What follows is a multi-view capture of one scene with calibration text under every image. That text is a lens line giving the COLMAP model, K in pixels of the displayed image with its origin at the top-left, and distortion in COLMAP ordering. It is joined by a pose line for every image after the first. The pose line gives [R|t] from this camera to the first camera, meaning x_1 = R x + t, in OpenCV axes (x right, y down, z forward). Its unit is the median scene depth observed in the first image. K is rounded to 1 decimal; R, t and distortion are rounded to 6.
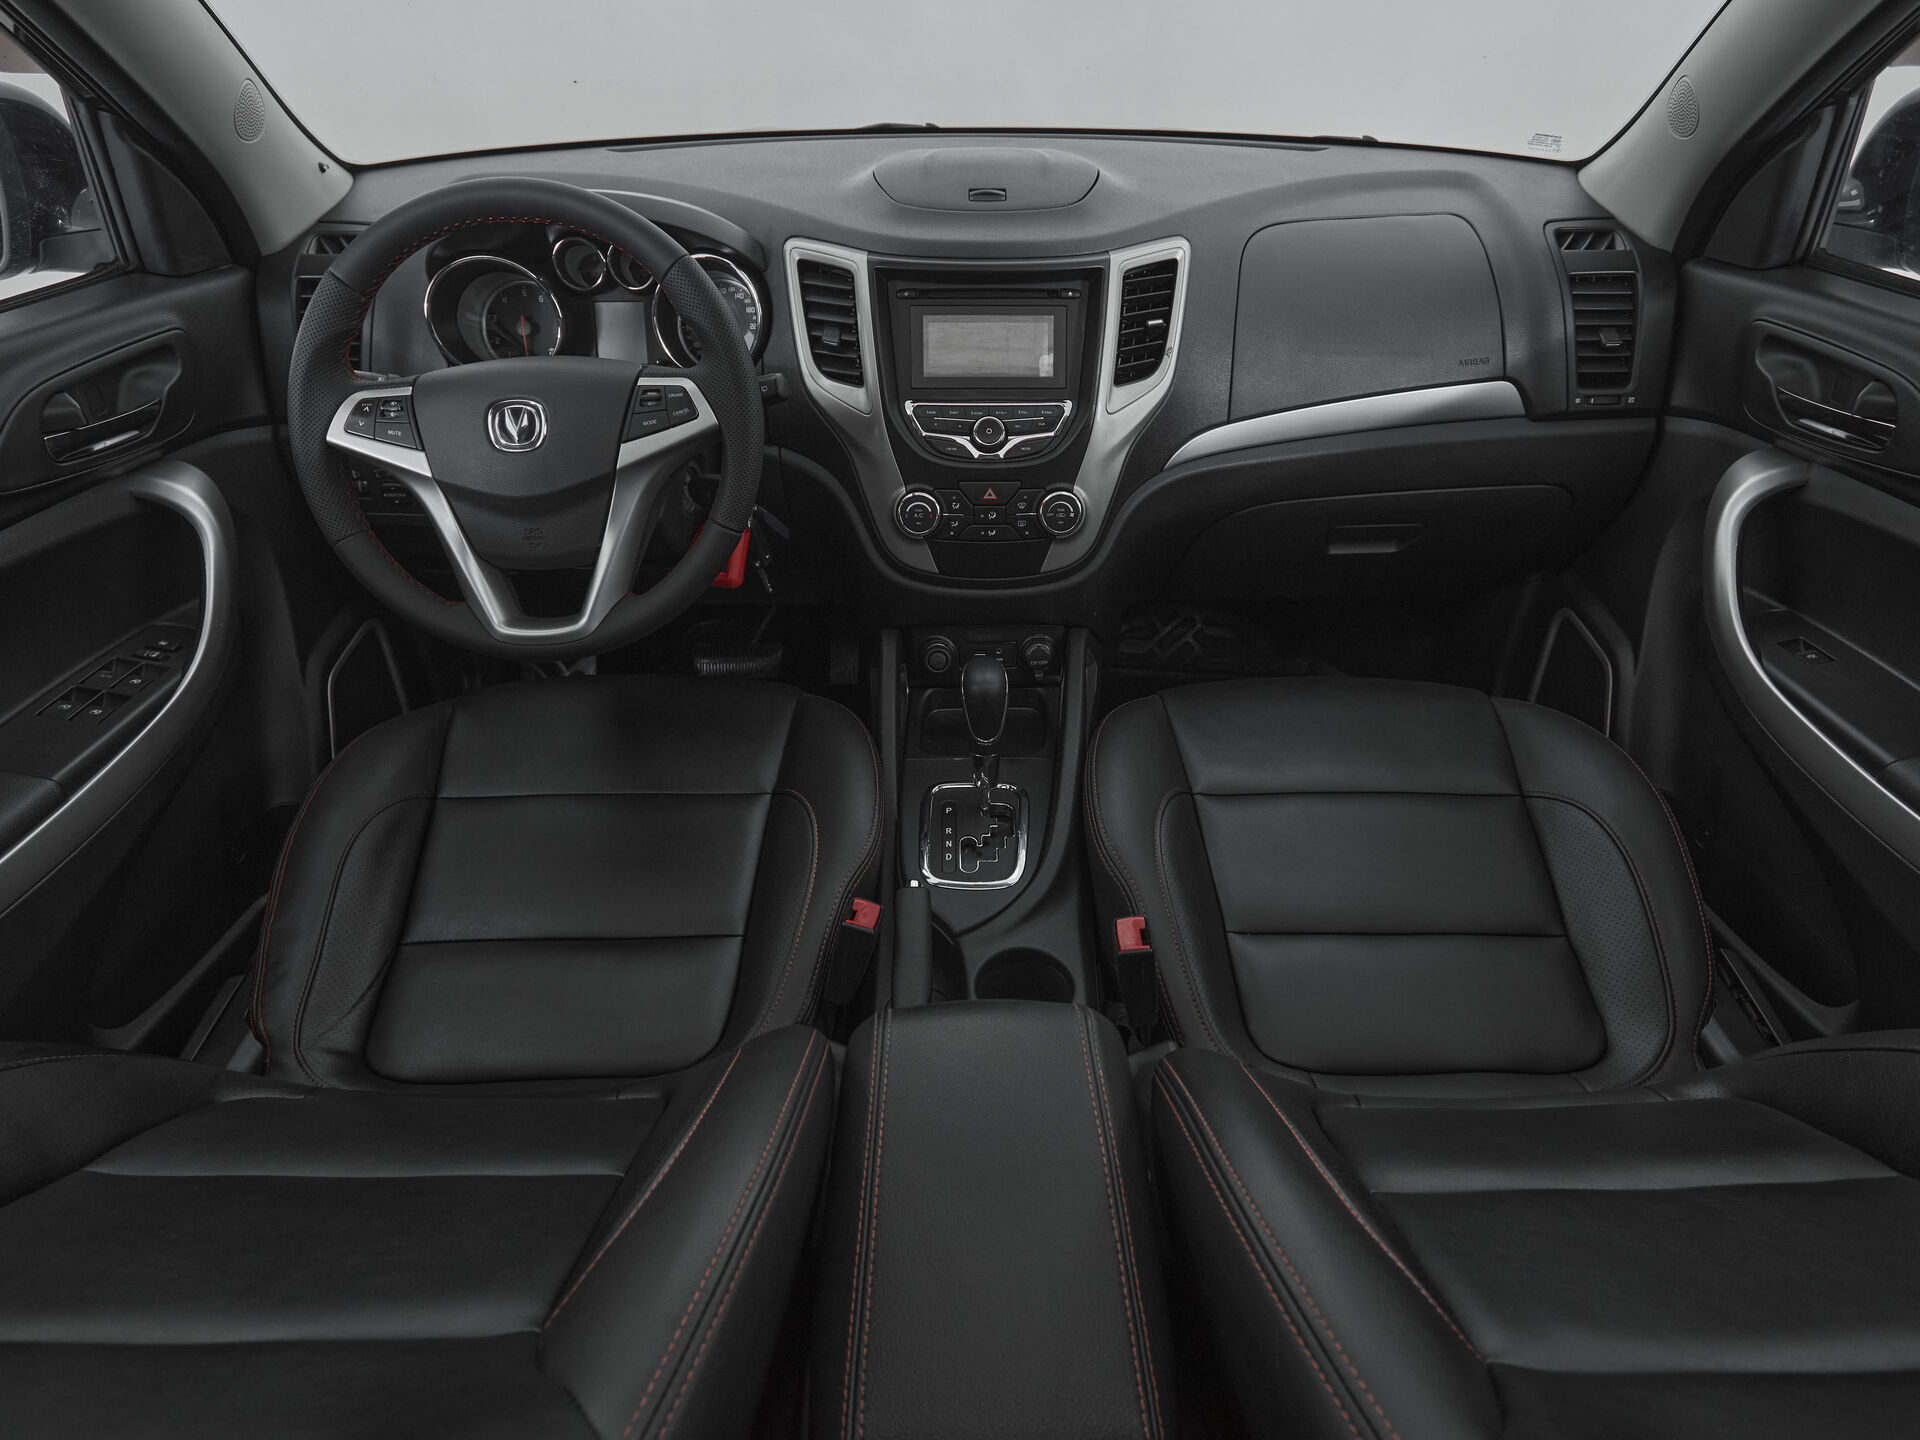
lens RADIAL K [[1124.0, 0, 974.2], [0, 1124.0, 718.5], [0, 0, 1]] dist [-0.001233, -0.003023]
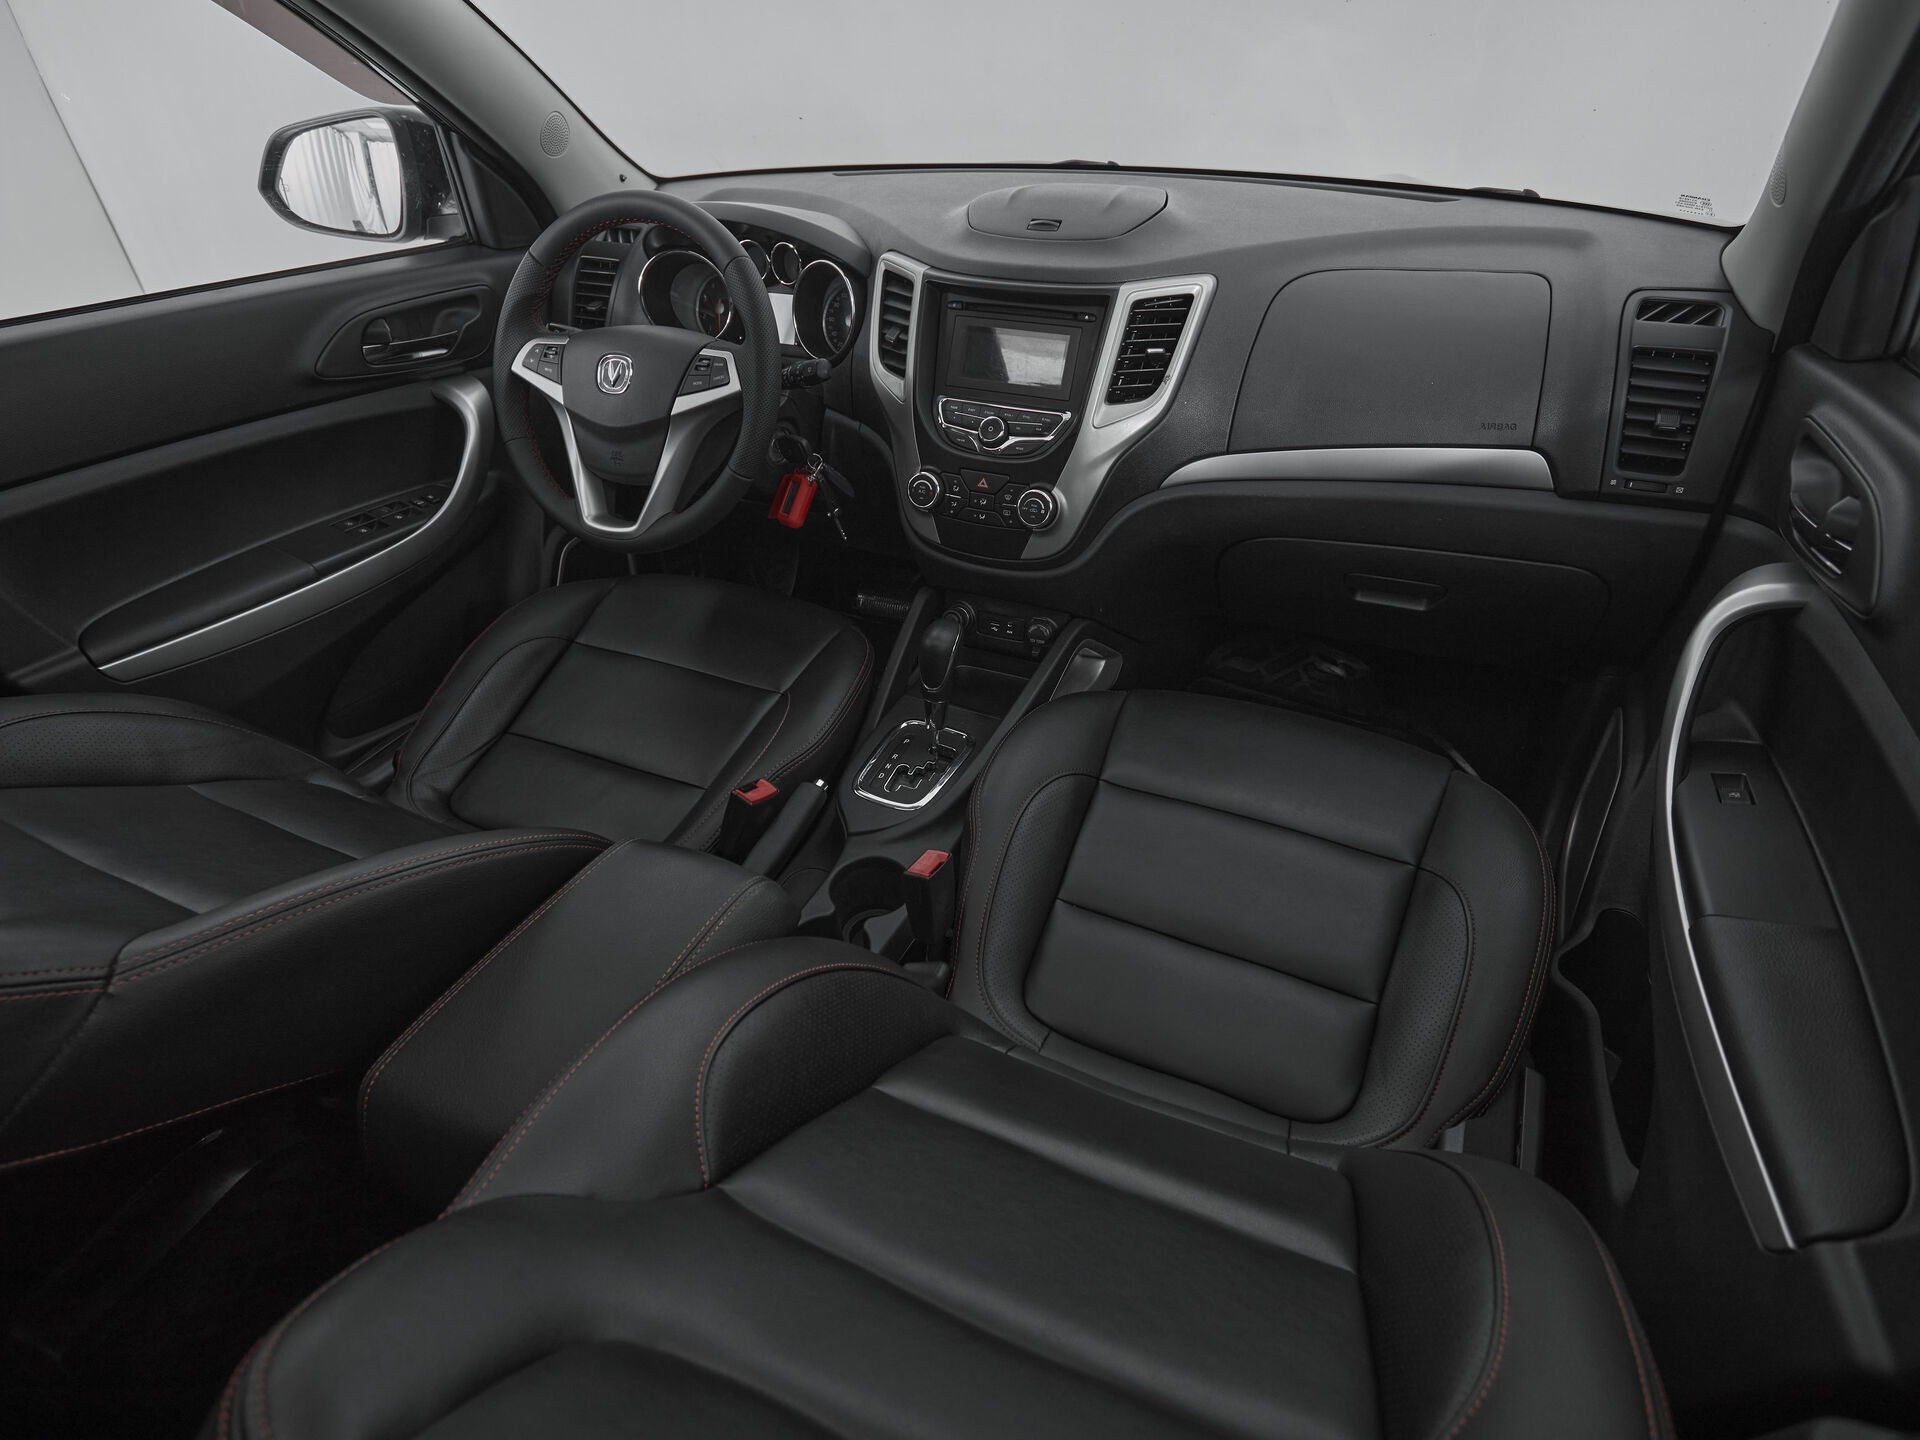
lens RADIAL K [[1011.2, 0, 959.2], [0, 1011.2, 717.0], [0, 0, 1]] dist [-0.002410, -0.000708]
pose [[0.902232, 0.233043, -0.362862, 0.427035], [-0.225974, 0.972128, 0.062467, -0.024059], [0.367306, 0.025637, 0.929747, 0.024657]]
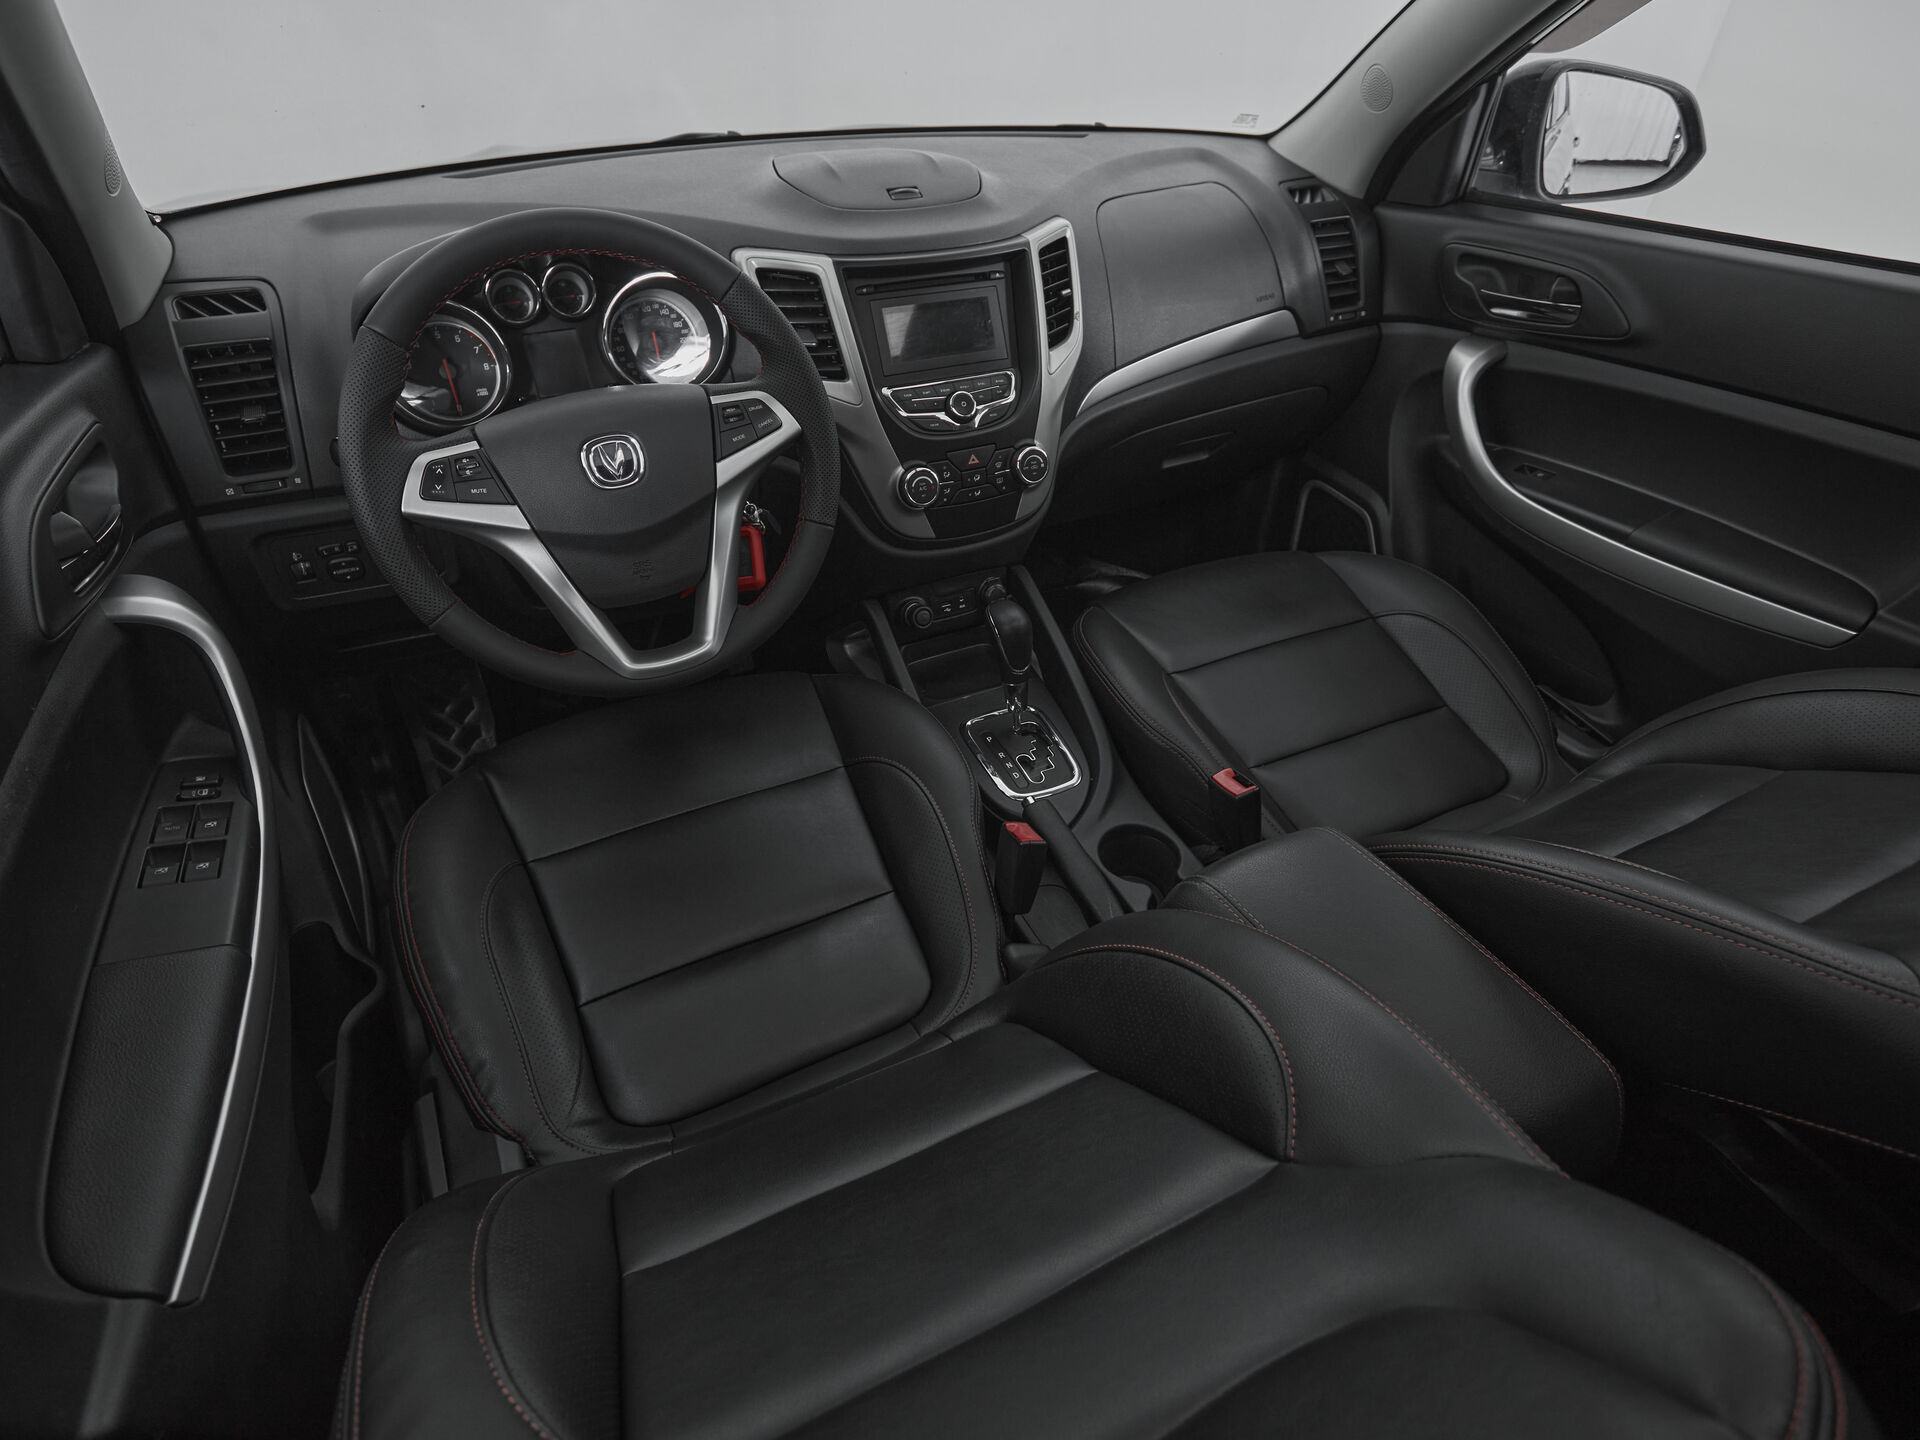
lens RADIAL K [[1011.2, 0, 959.2], [0, 1011.2, 717.0], [0, 0, 1]] dist [-0.002410, -0.000708]
pose [[0.904273, -0.252058, 0.344612, -0.417221], [0.235221, 0.967712, 0.090581, -0.043040], [-0.356317, -0.000849, 0.934365, 0.047169]]
